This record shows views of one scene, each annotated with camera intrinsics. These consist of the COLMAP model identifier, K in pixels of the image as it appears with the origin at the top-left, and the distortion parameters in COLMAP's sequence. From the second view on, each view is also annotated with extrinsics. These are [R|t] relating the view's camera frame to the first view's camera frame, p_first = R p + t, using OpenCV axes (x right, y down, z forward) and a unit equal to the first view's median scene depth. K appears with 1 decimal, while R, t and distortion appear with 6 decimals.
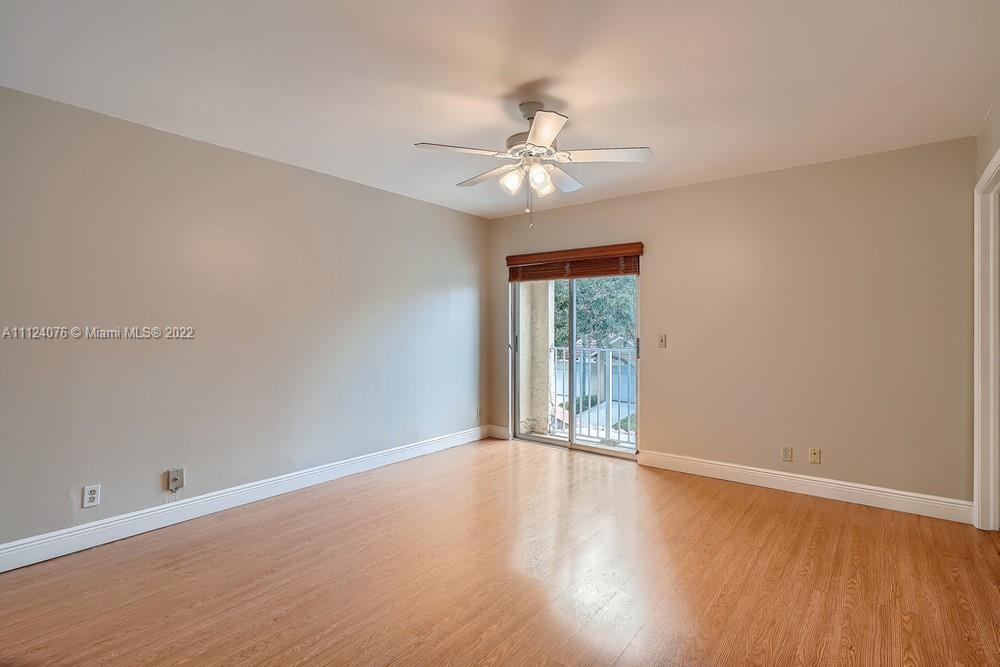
lens RADIAL K [[482.5, 0, 521.7], [0, 482.5, 322.2], [0, 0, 1]] dist [-0.002833, -0.000241]
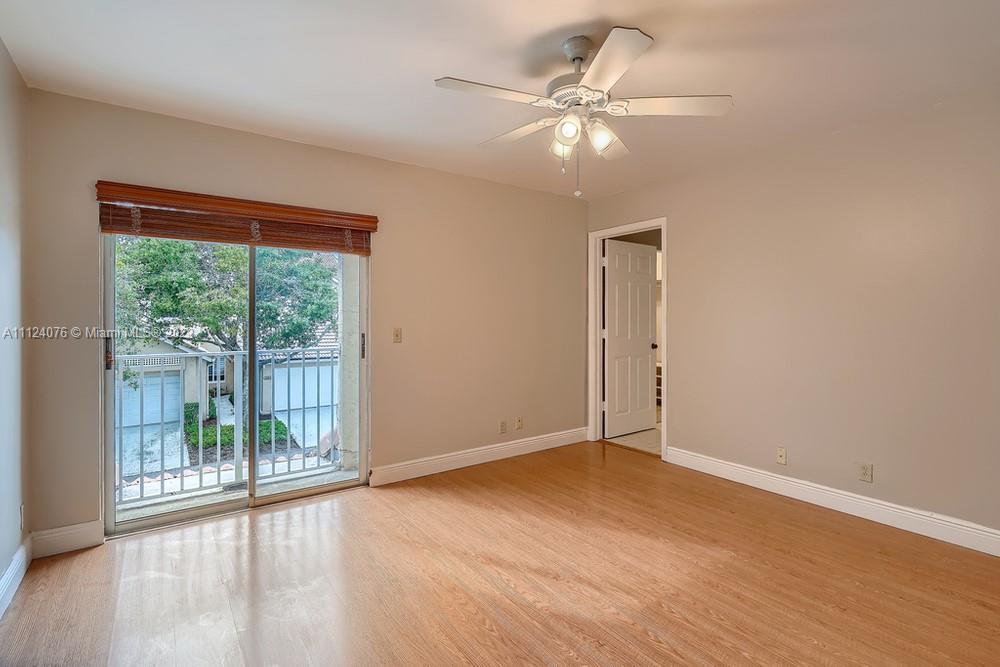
lens RADIAL K [[482.5, 0, 521.7], [0, 482.5, 322.2], [0, 0, 1]] dist [-0.002833, -0.000241]
pose [[0.286258, -0.010435, 0.958096, -0.466656], [-0.004757, 0.999913, 0.012311, 0.003292], [-0.958141, -0.008082, 0.286184, 0.522710]]
